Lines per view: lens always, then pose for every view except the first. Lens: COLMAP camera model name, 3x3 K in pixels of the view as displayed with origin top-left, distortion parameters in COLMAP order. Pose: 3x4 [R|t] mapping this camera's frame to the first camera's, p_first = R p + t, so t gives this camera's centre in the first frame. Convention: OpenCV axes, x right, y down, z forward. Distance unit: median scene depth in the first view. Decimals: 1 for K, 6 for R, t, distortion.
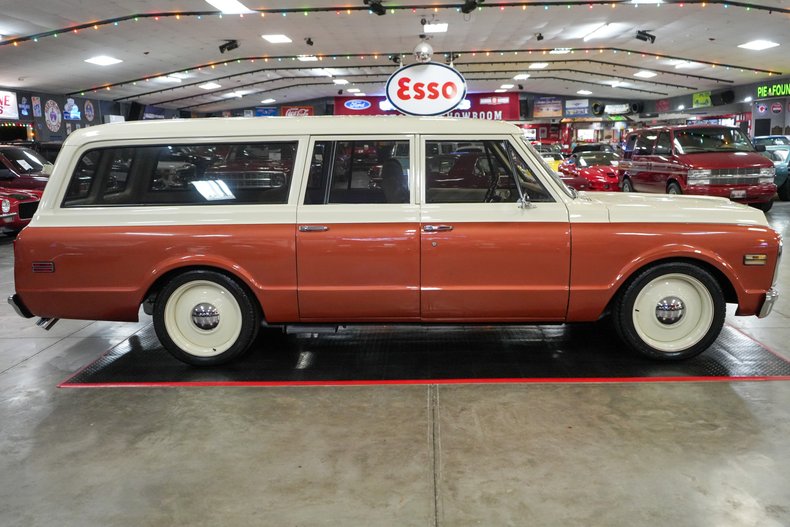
lens RADIAL K [[709.9, 0, 401.4], [0, 709.9, 263.0], [0, 0, 1]] dist [-0.009982, 0.007904]
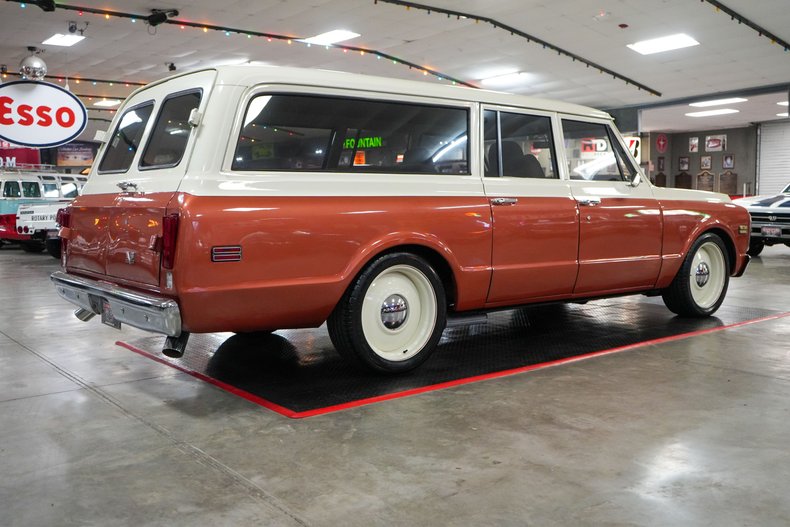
lens RADIAL K [[767.4, 0, 396.2], [0, 767.4, 264.8], [0, 0, 1]] dist [-0.002115, 0.001455]
pose [[0.770034, -0.040130, 0.636739, -0.837038], [0.099040, 0.993440, -0.057162, 0.072922], [-0.630269, 0.107079, 0.768957, 0.320089]]
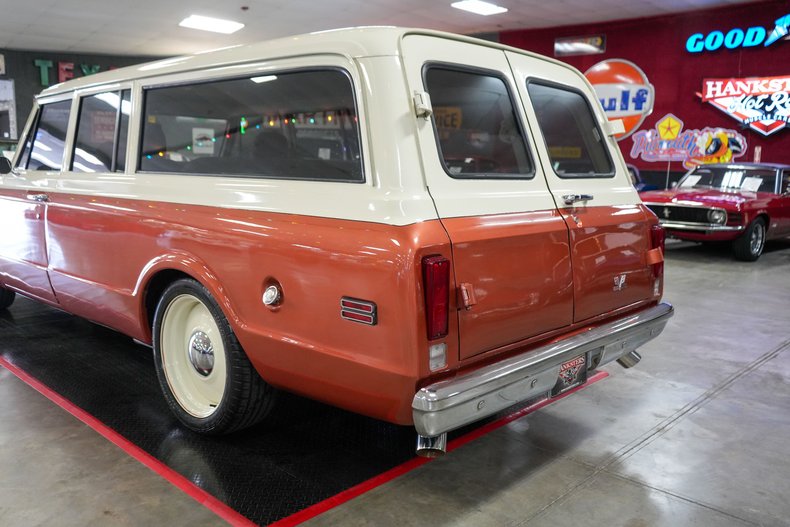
lens RADIAL K [[663.2, 0, 397.7], [0, 663.2, 262.4], [0, 0, 1]] dist [-0.009873, 0.009132]
pose [[-0.747148, -0.097272, 0.657501, -0.782304], [0.103485, 0.960145, 0.259640, -0.196818], [-0.656552, 0.262031, -0.707304, 1.638450]]
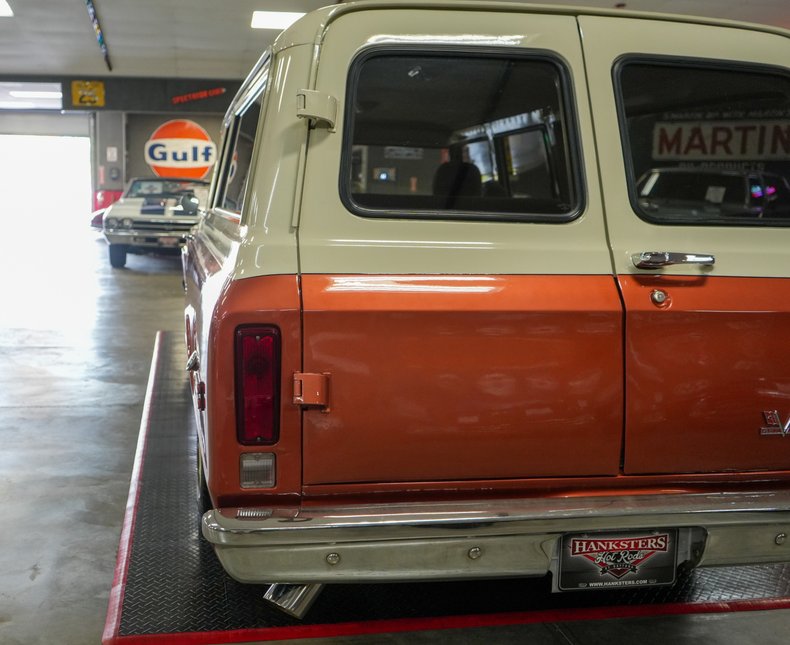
lens RADIAL K [[811.0, 0, 311.1], [0, 811.0, 321.6], [0, 0, 1]] dist [-0.013264, 0.015876]
pose [[-0.177037, -0.138754, 0.974374, -0.871617], [0.144128, 0.975684, 0.165127, -0.148371], [-0.973594, 0.169668, -0.152734, 1.366954]]
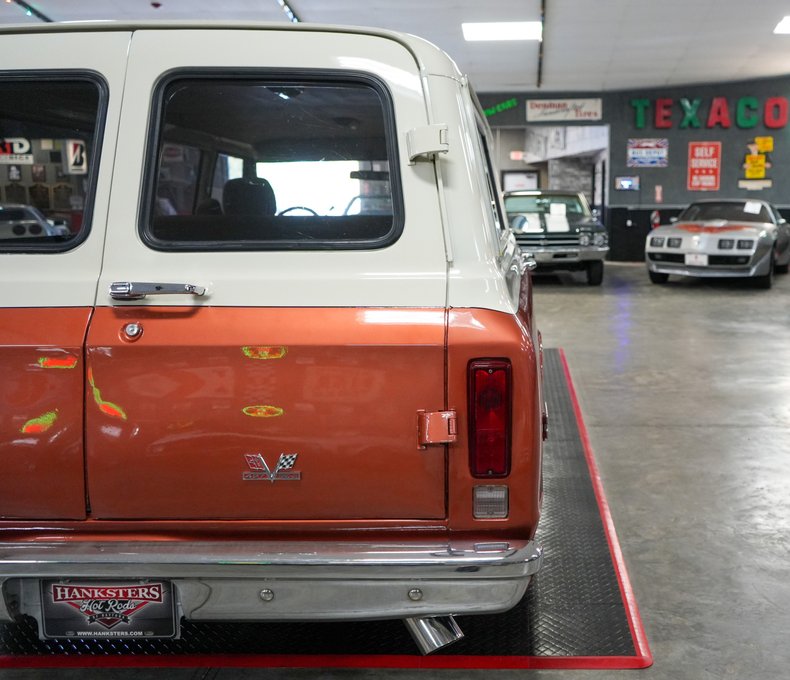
lens RADIAL K [[820.7, 0, 515.0], [0, 820.7, 338.1], [0, 0, 1]] dist [-0.024475, 0.029432]
pose [[-0.020329, -0.143189, 0.989487, -0.886816], [0.170669, 0.974668, 0.144551, -0.093460], [-0.985119, 0.171813, 0.004624, 0.984263]]
